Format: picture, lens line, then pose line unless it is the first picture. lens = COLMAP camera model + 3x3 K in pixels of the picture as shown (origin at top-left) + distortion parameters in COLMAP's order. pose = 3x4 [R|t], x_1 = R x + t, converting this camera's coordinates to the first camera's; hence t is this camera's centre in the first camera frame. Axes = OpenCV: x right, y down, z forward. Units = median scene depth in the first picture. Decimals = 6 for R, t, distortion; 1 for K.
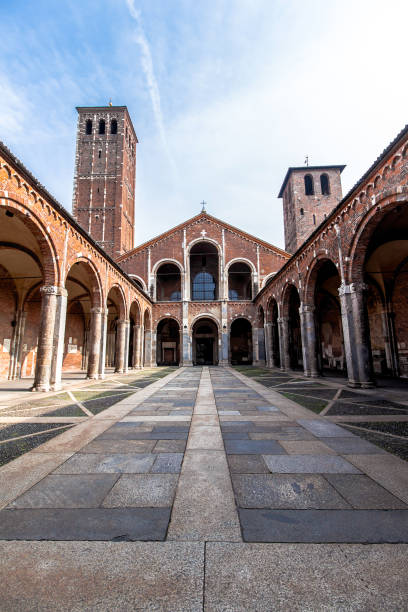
lens RADIAL K [[282.5, 0, 200.1], [0, 282.5, 305.0], [0, 0, 1]] dist [0.014017, -0.001031]
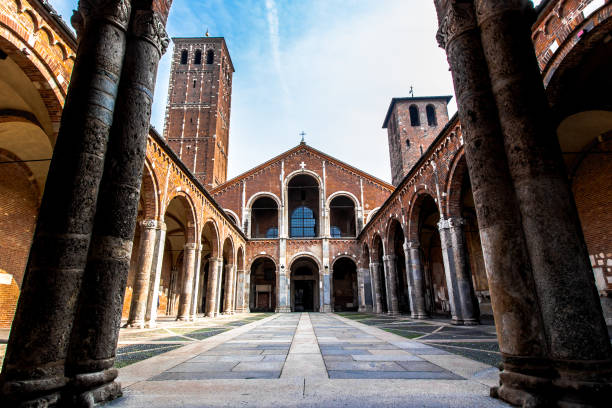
lens RADIAL K [[341.3, 0, 299.8], [0, 341.3, 203.6], [0, 0, 1]] dist [0.030739, -0.024229]
pose [[0.999987, 0.002963, 0.004059, -0.002377], [-0.002435, 0.992231, -0.124386, 0.013210], [-0.004396, 0.124374, 0.992226, -0.112888]]
